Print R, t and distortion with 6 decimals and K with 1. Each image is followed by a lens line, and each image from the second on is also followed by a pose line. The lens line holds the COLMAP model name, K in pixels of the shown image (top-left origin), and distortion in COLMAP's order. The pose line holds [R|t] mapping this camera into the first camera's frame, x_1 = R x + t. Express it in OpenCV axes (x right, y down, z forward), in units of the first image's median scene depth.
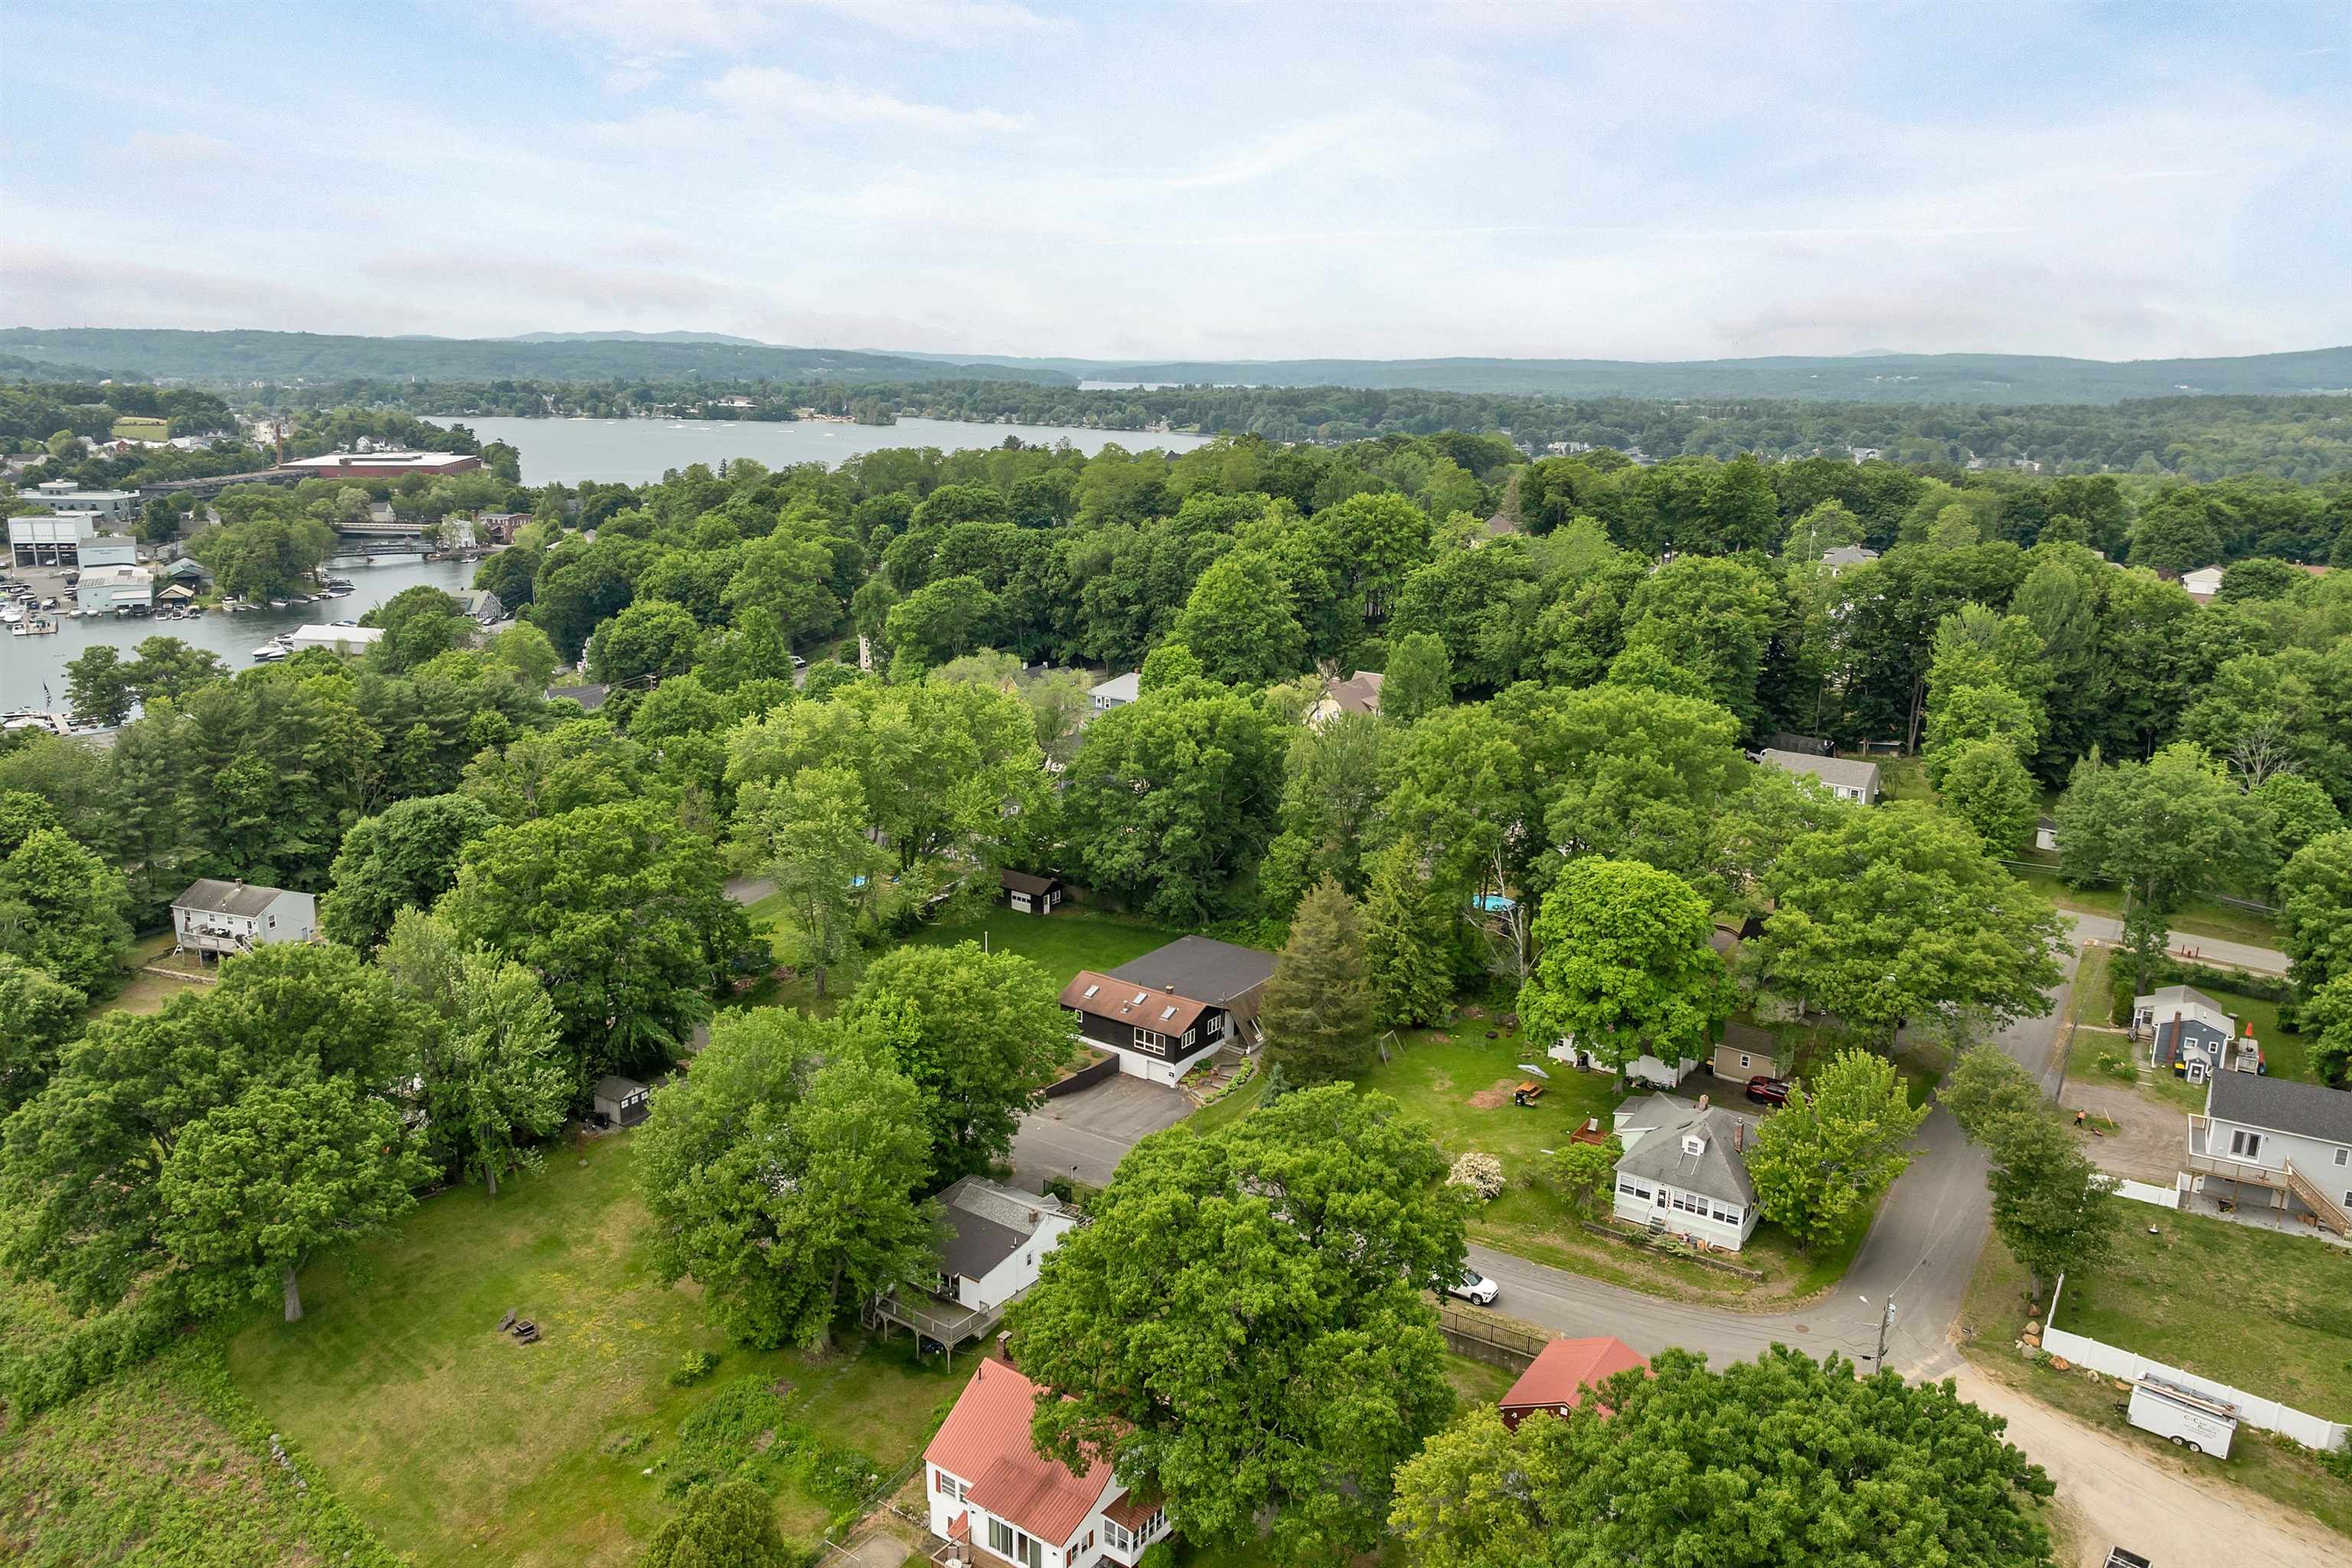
lens RADIAL K [[1685.4, 0, 1176.0], [0, 1685.4, 784.0], [0, 0, 1]] dist [-0.037053, -0.004706]
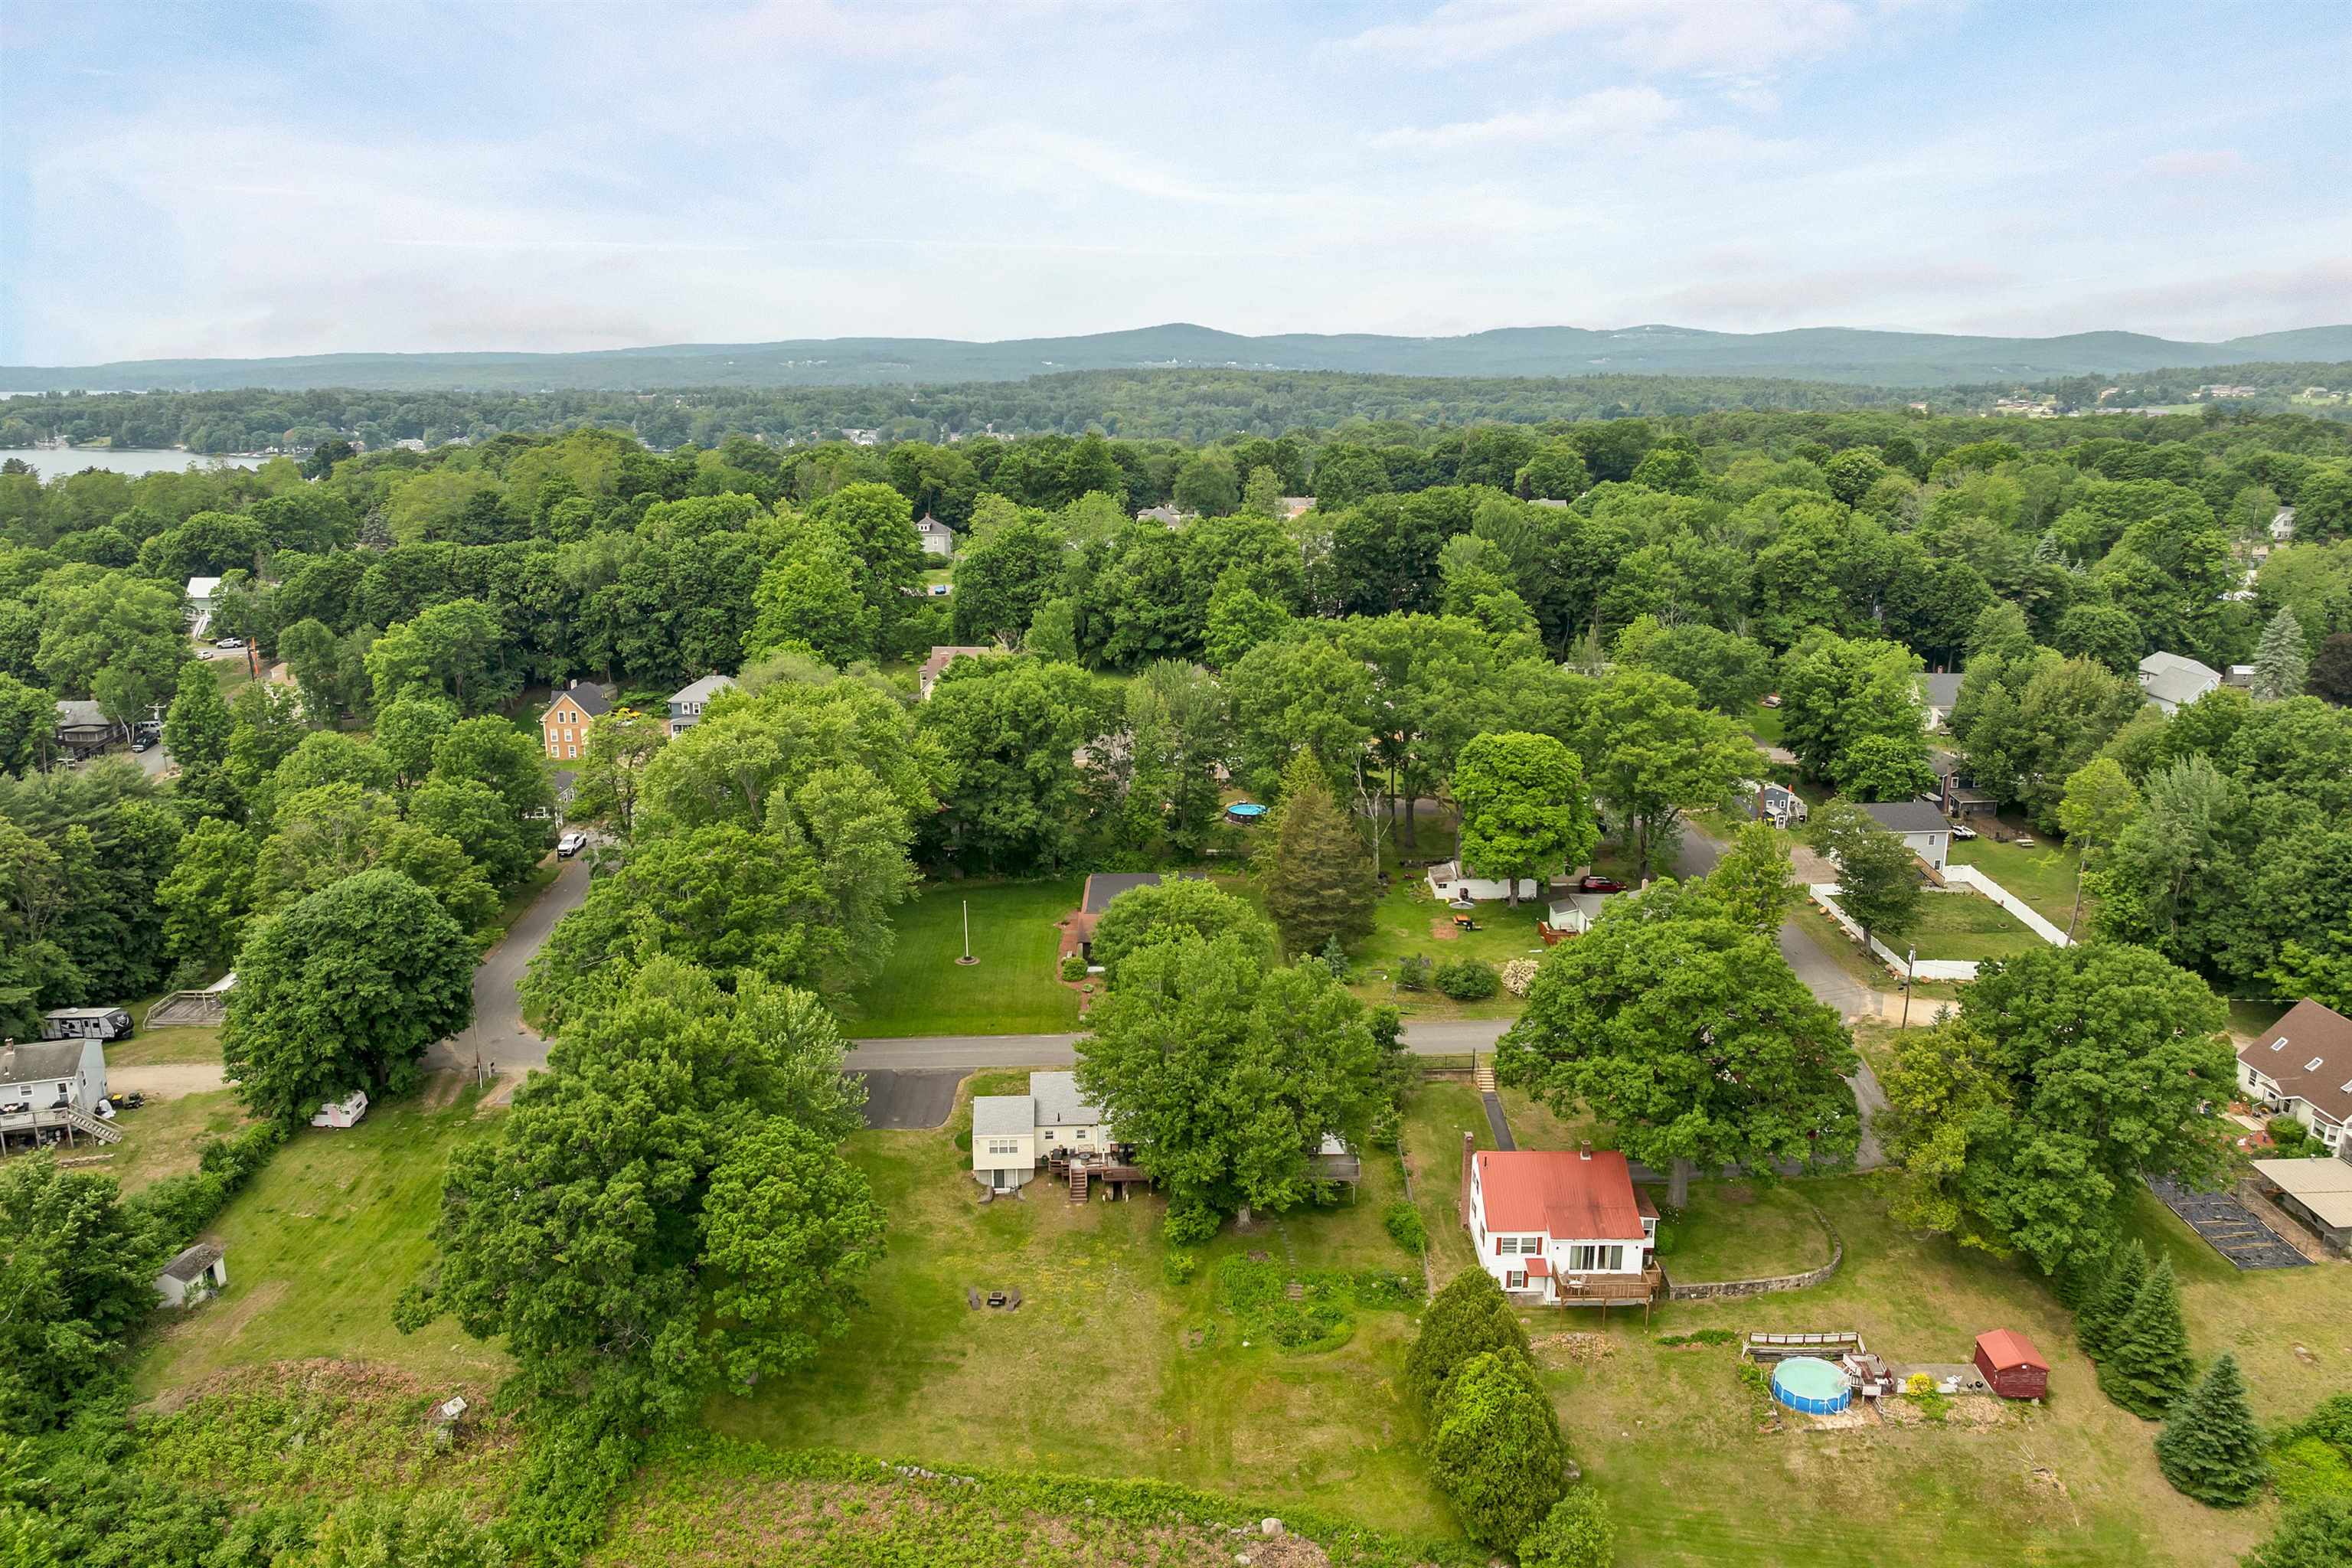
lens RADIAL K [[1685.4, 0, 1176.0], [0, 1685.4, 784.0], [0, 0, 1]] dist [-0.037053, -0.004706]
pose [[0.811898, -0.156415, 0.562456, -0.395198], [0.152652, 0.986800, 0.054071, -0.015070], [-0.563489, 0.041960, 0.825057, 0.025999]]
